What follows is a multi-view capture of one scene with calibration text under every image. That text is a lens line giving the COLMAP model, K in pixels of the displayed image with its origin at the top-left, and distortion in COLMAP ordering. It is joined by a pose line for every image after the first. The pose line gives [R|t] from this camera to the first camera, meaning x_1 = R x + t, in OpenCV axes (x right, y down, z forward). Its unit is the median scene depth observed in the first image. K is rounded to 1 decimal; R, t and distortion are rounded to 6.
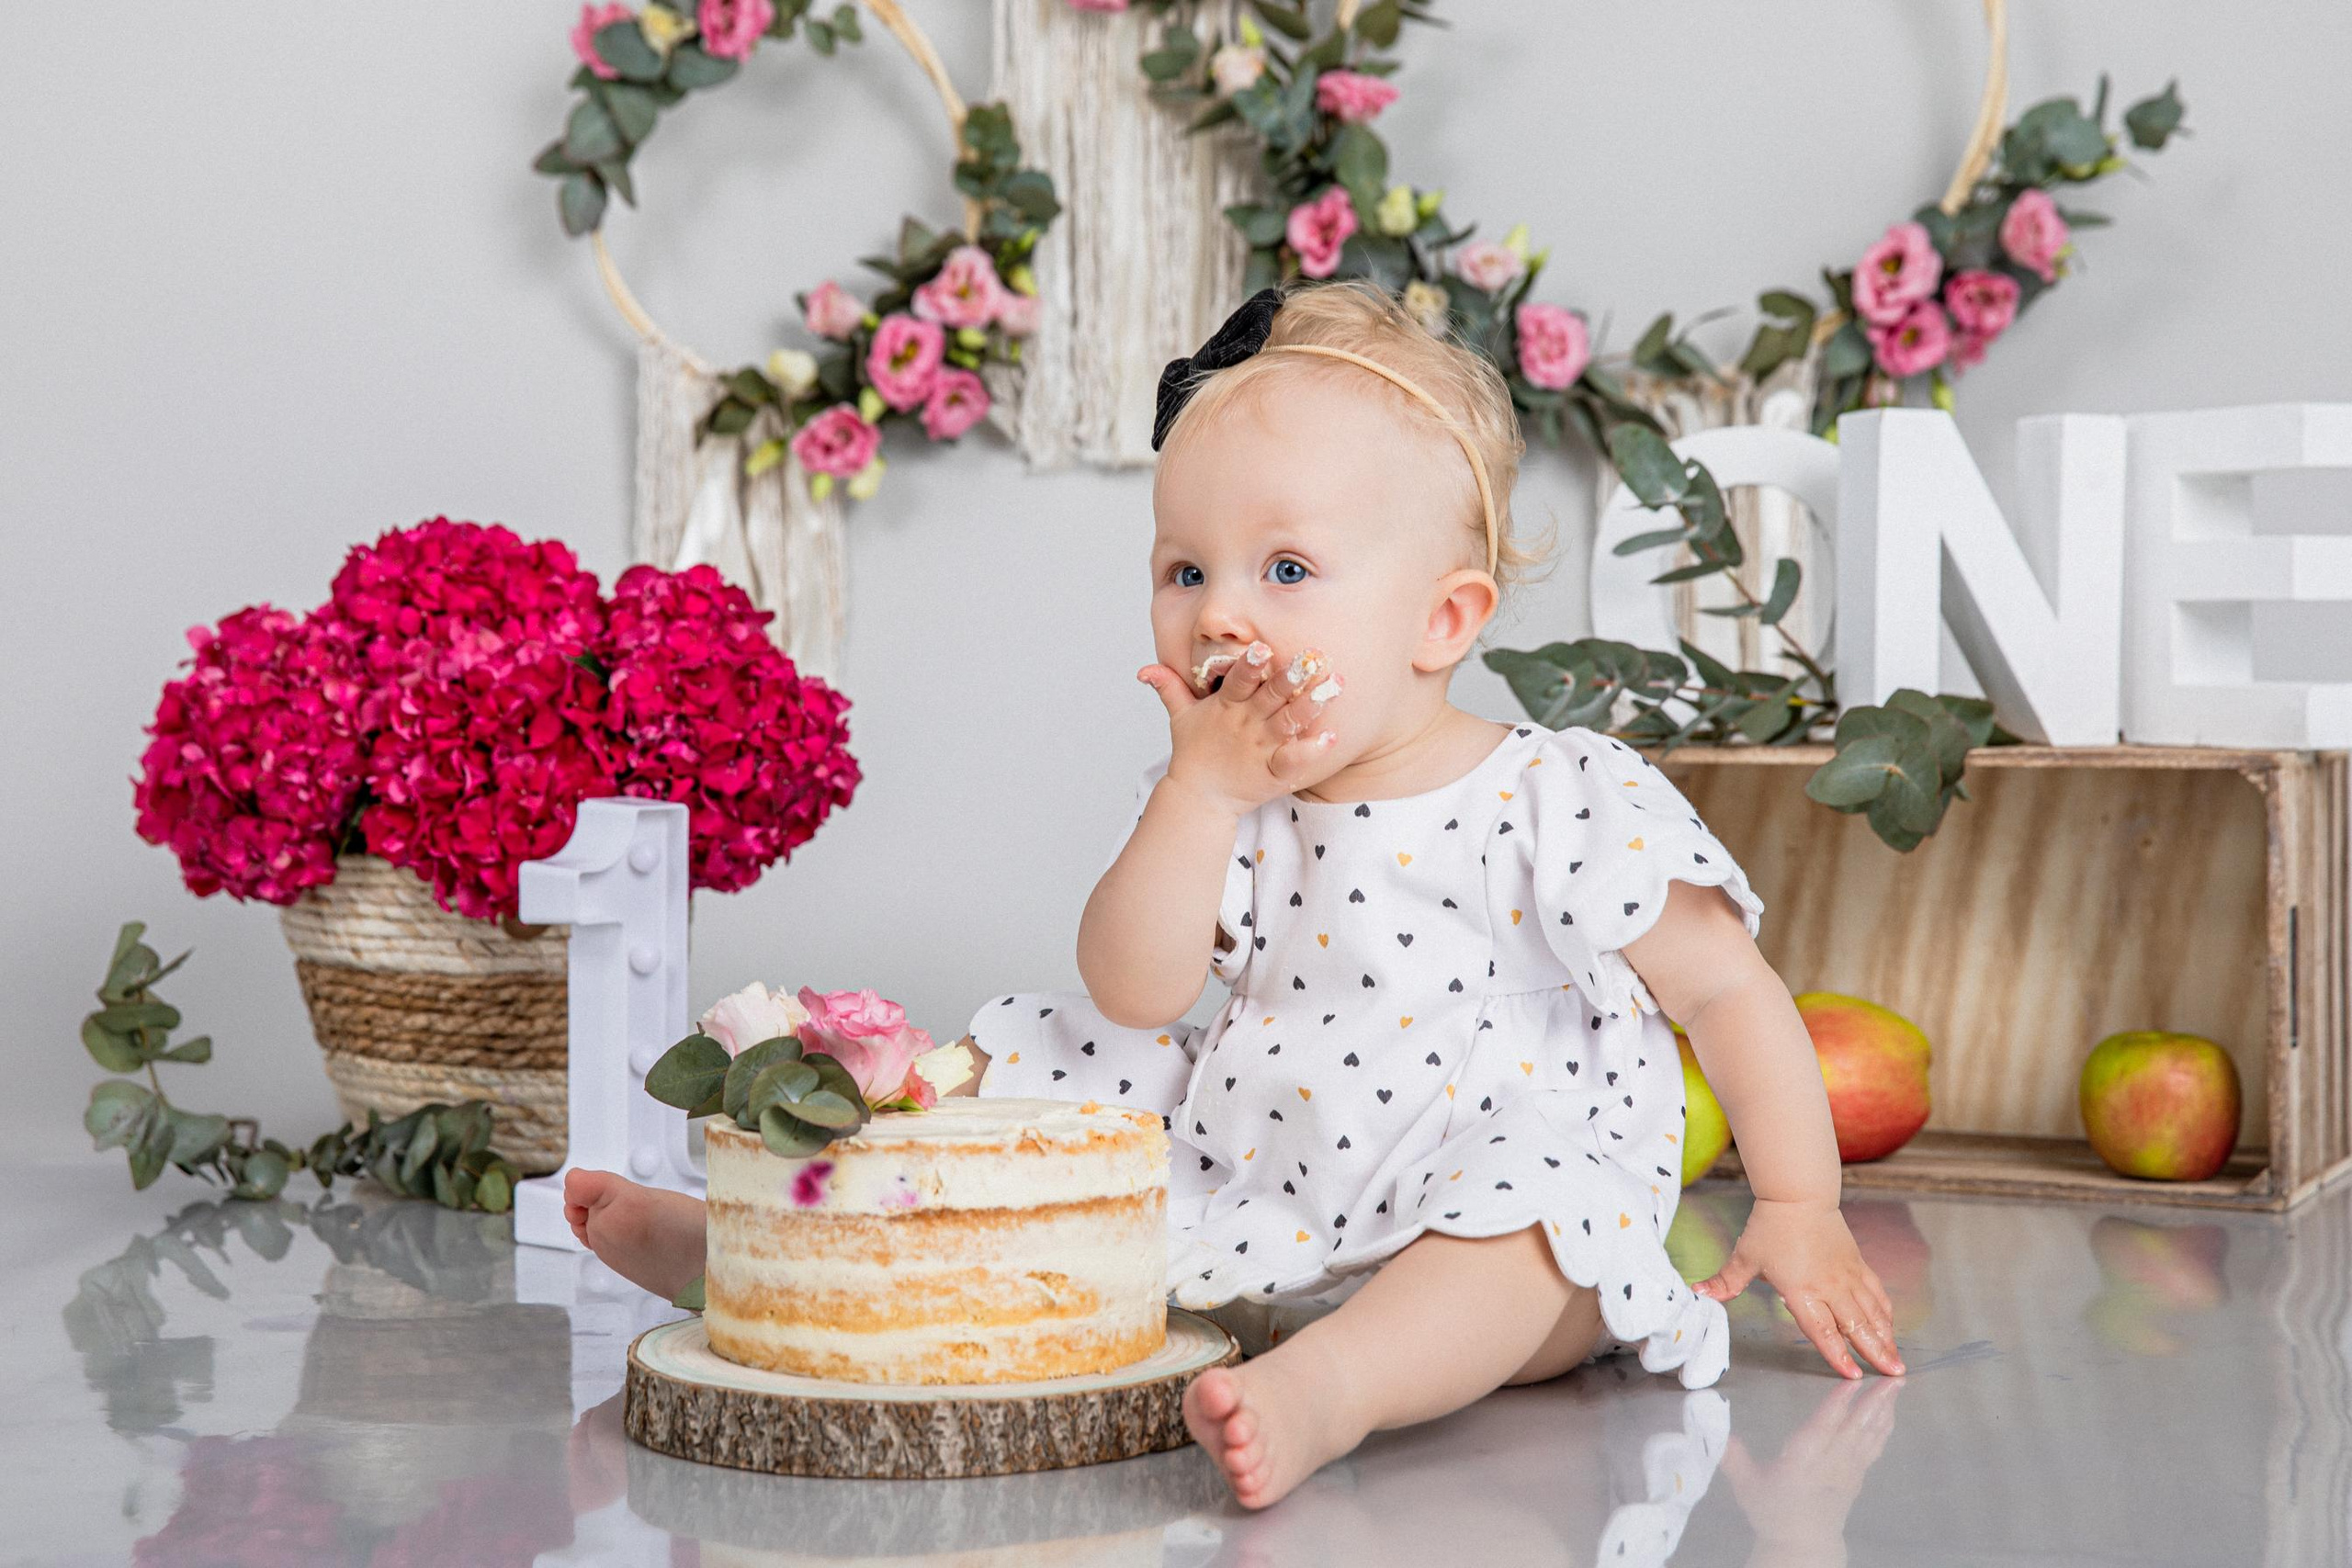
lens RADIAL K [[3895.5, 0, 1177.1], [0, 3895.5, 767.2], [0, 0, 1]] dist [0.147257, 0.111960]
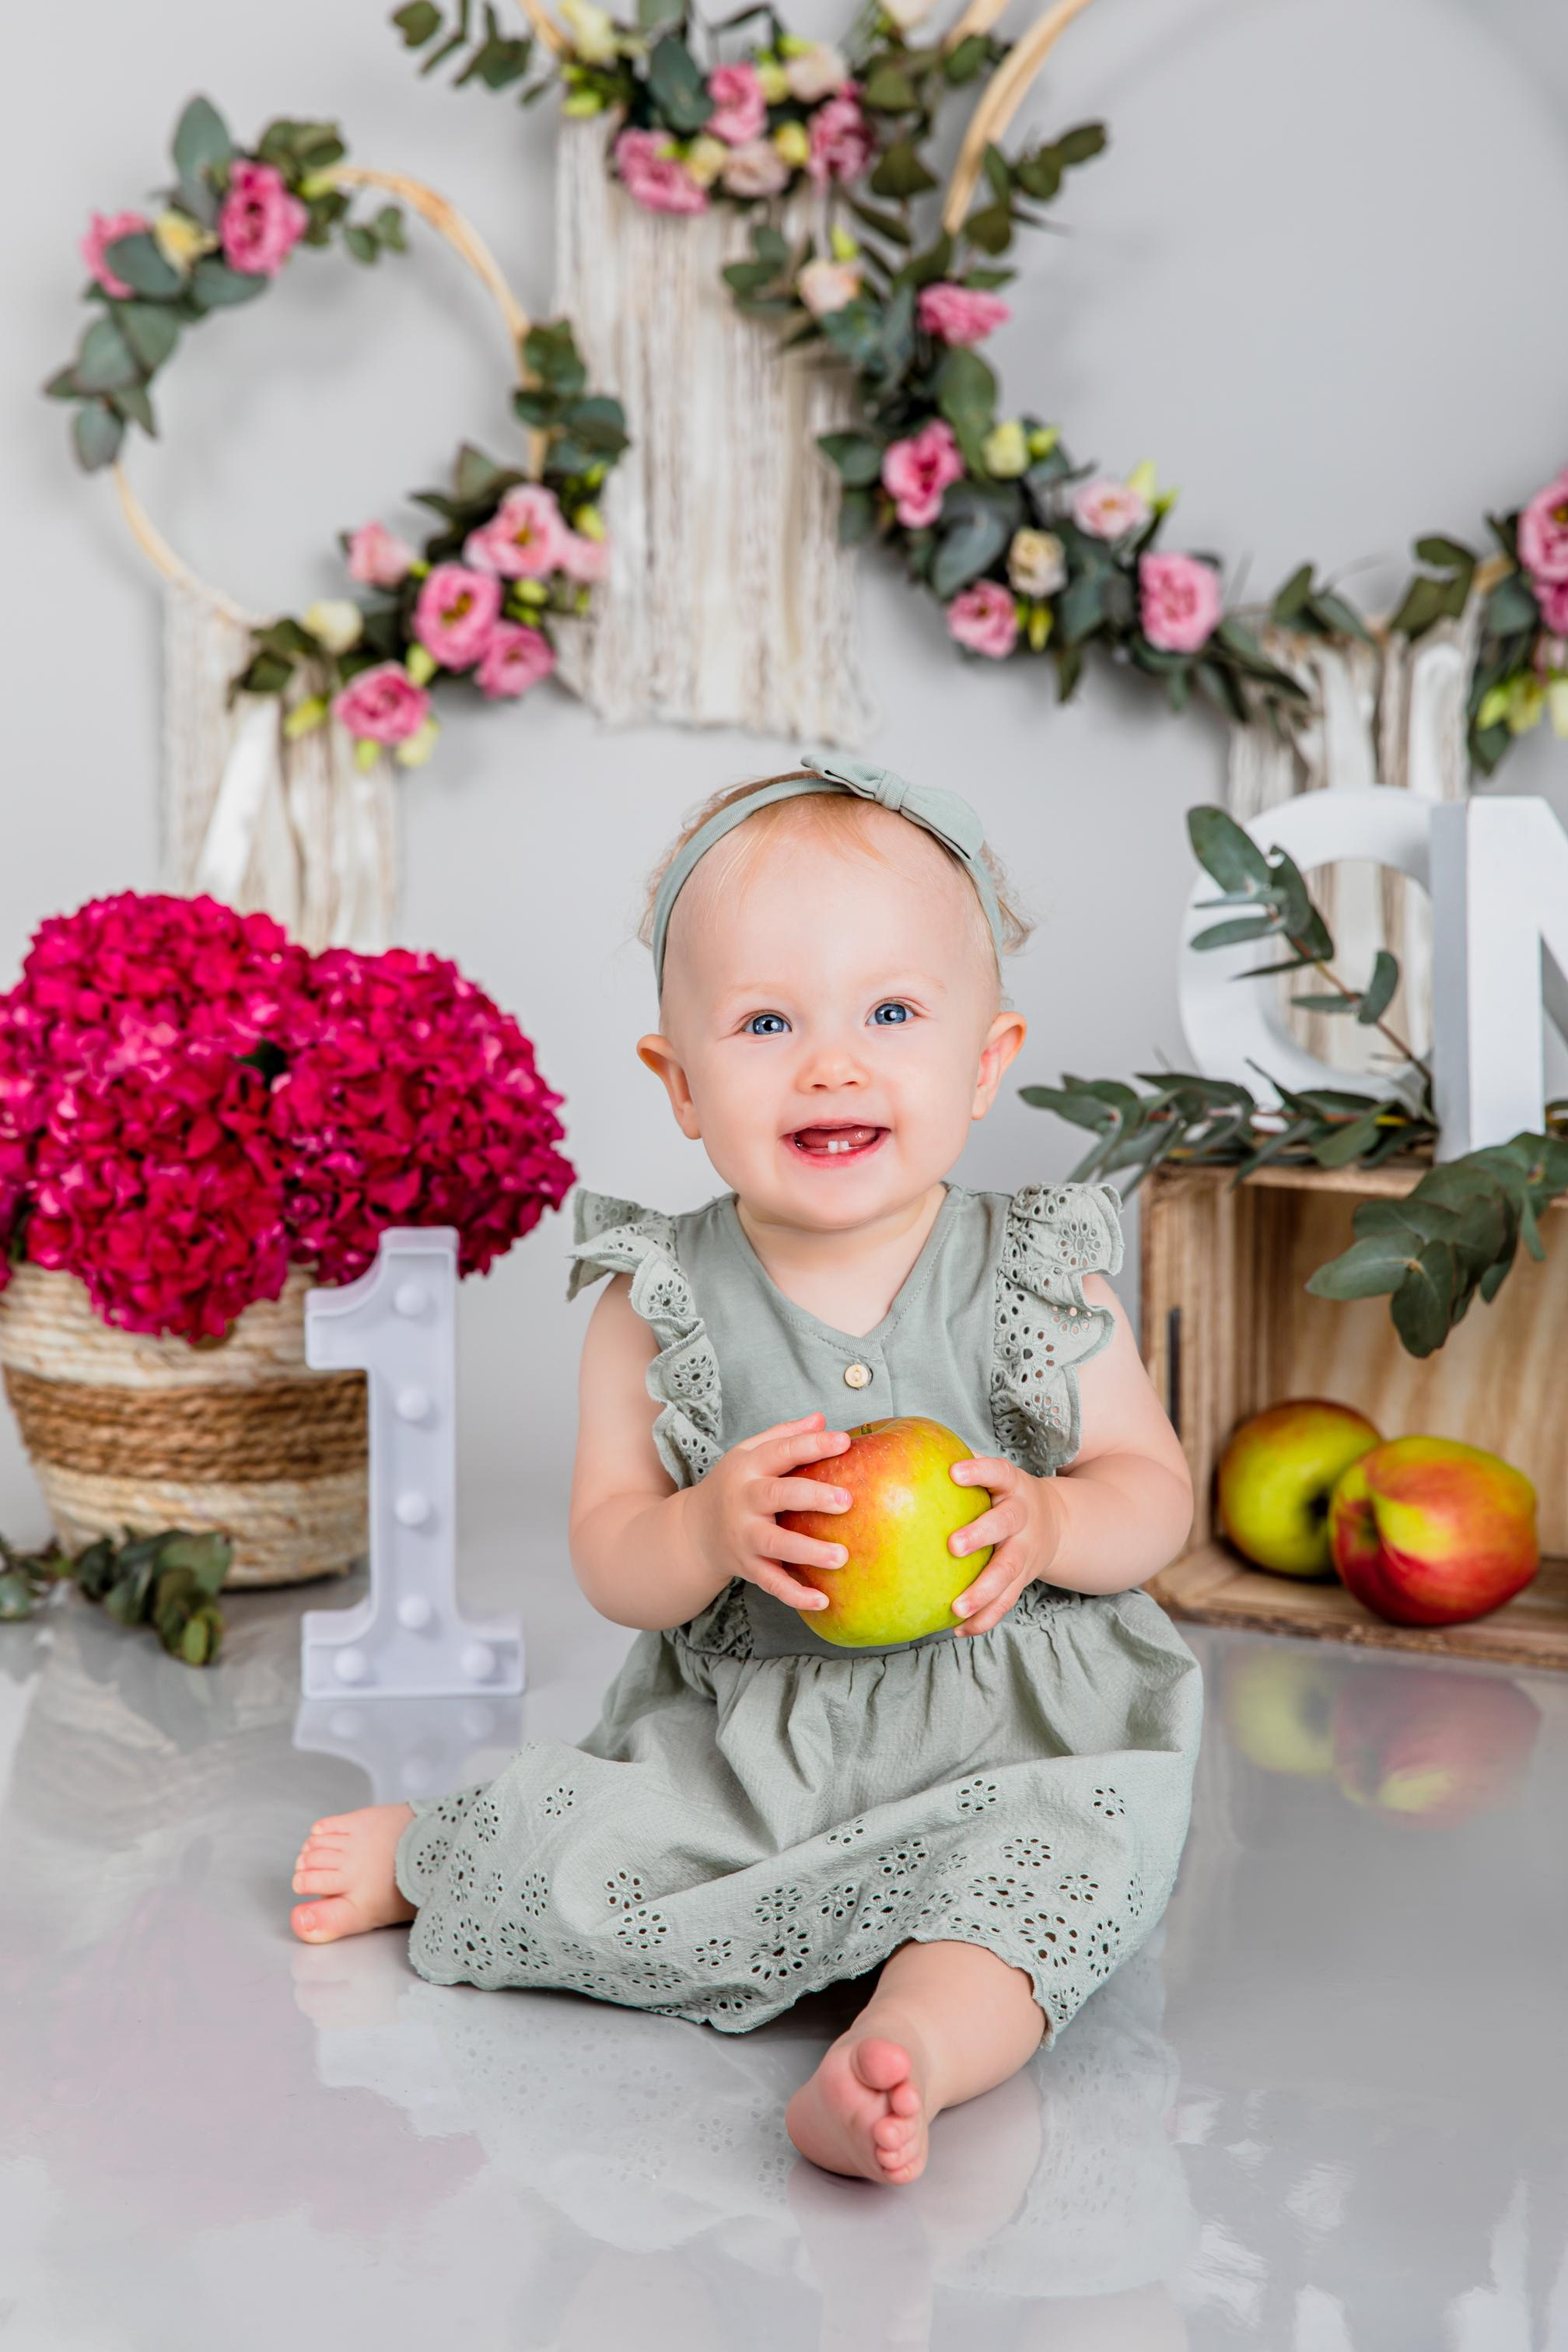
lens RADIAL K [[4242.1, 0, 786.4], [0, 4242.1, 1122.5], [0, 0, 1]] dist [0.194521, 0.085059]
pose [[0.999332, 0.006909, -0.035886, 0.053452], [-0.002882, 0.993809, 0.111068, -0.123839], [0.036431, -0.110891, 0.993165, 0.020441]]
